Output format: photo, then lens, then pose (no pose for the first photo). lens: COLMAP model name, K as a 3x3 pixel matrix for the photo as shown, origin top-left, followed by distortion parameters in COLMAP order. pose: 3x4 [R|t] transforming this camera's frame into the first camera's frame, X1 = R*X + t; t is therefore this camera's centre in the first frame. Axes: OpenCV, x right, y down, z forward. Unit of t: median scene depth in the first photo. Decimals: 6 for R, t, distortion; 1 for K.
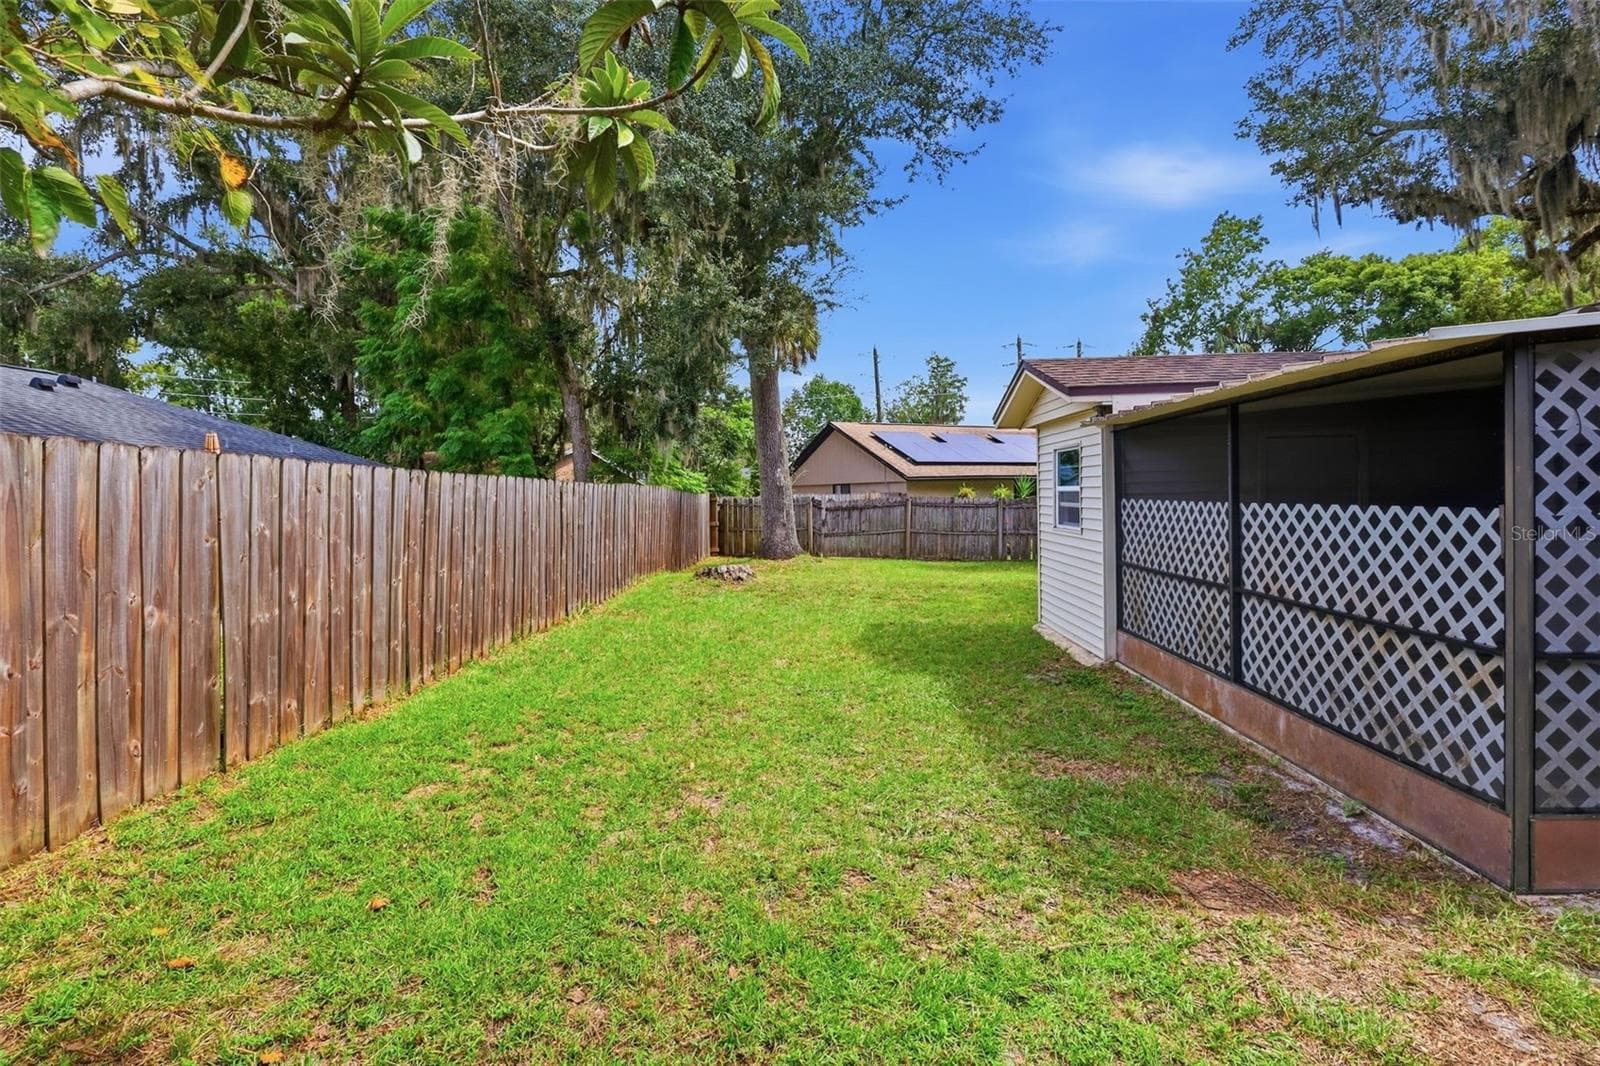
lens RADIAL K [[773.8, 0, 800.1], [0, 773.8, 507.7], [0, 0, 1]] dist [0.000037, 0.000305]
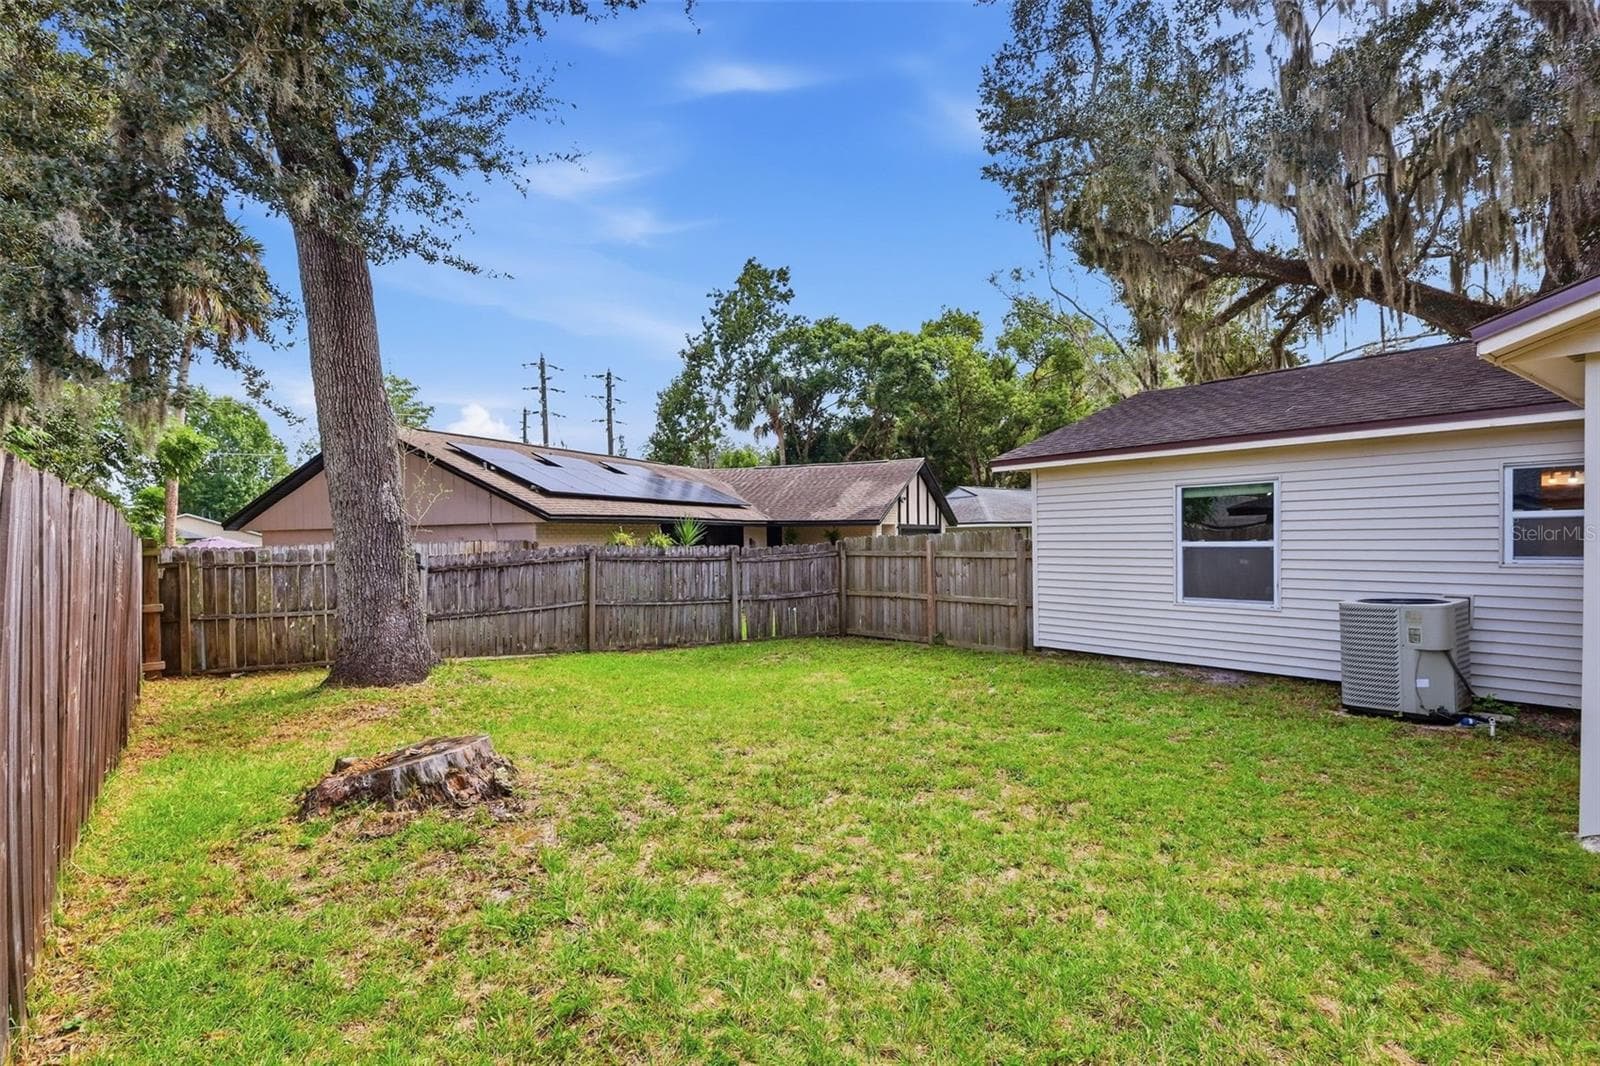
lens RADIAL K [[788.2, 0, 799.1], [0, 788.2, 558.8], [0, 0, 1]] dist [0.000852, -0.000212]
pose [[0.763786, -0.012888, 0.645341, -0.144959], [0.015879, 0.999873, 0.001174, -0.002531], [-0.645274, 0.009351, 0.763894, 0.500076]]
